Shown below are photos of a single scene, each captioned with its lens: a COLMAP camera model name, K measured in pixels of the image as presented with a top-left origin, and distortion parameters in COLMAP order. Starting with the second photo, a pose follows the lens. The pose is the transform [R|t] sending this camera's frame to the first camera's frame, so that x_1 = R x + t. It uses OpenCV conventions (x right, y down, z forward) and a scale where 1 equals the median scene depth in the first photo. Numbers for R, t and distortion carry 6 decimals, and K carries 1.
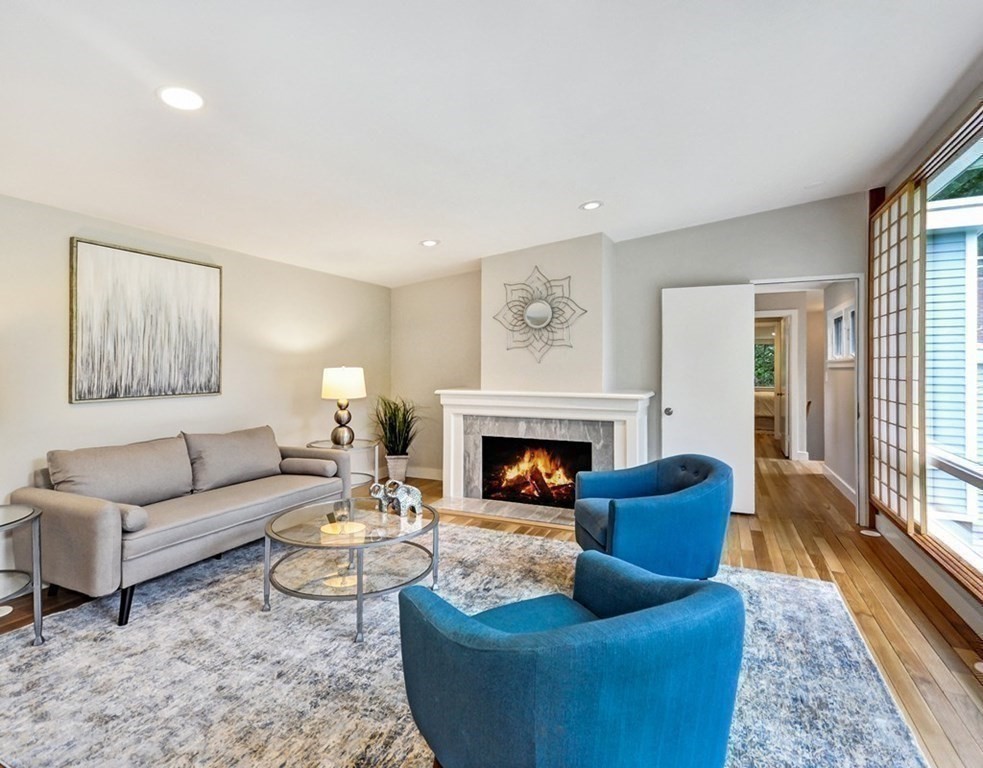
lens RADIAL K [[528.0, 0, 484.5], [0, 528.0, 369.2], [0, 0, 1]] dist [0.000660, -0.000214]
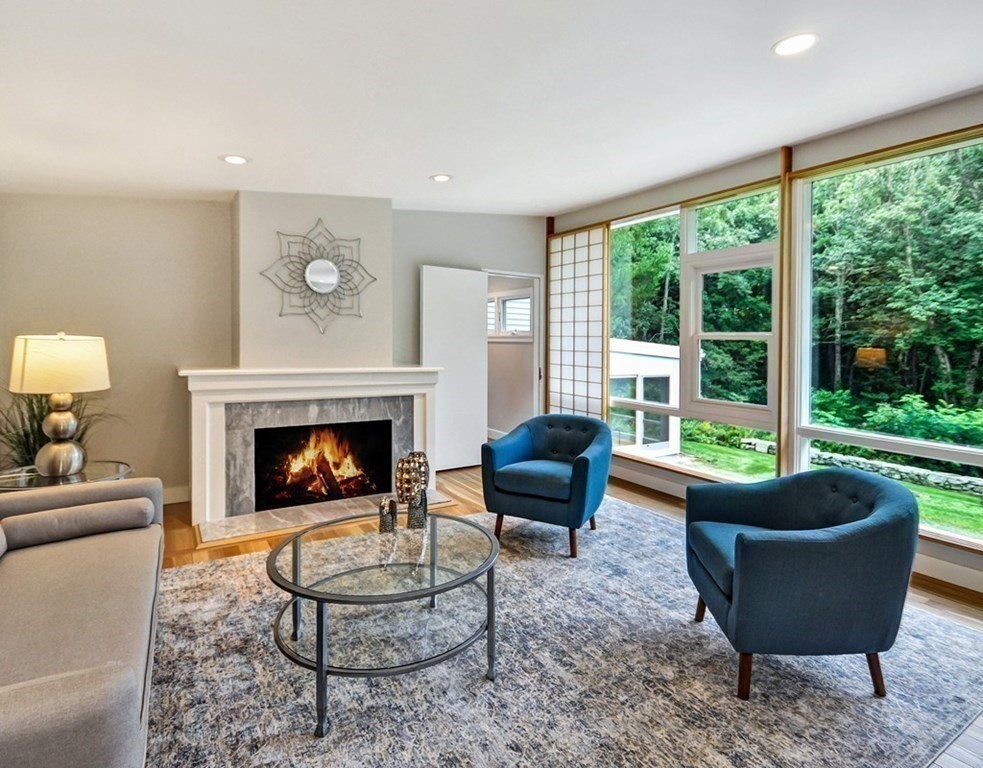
lens RADIAL K [[549.1, 0, 510.3], [0, 549.1, 352.1], [0, 0, 1]] dist [-0.033604, 0.000065]
pose [[0.509507, -0.005531, 0.860449, -0.505703], [-0.009495, 0.999882, 0.012050, 0.003834], [-0.860414, -0.014310, 0.509394, 0.303439]]
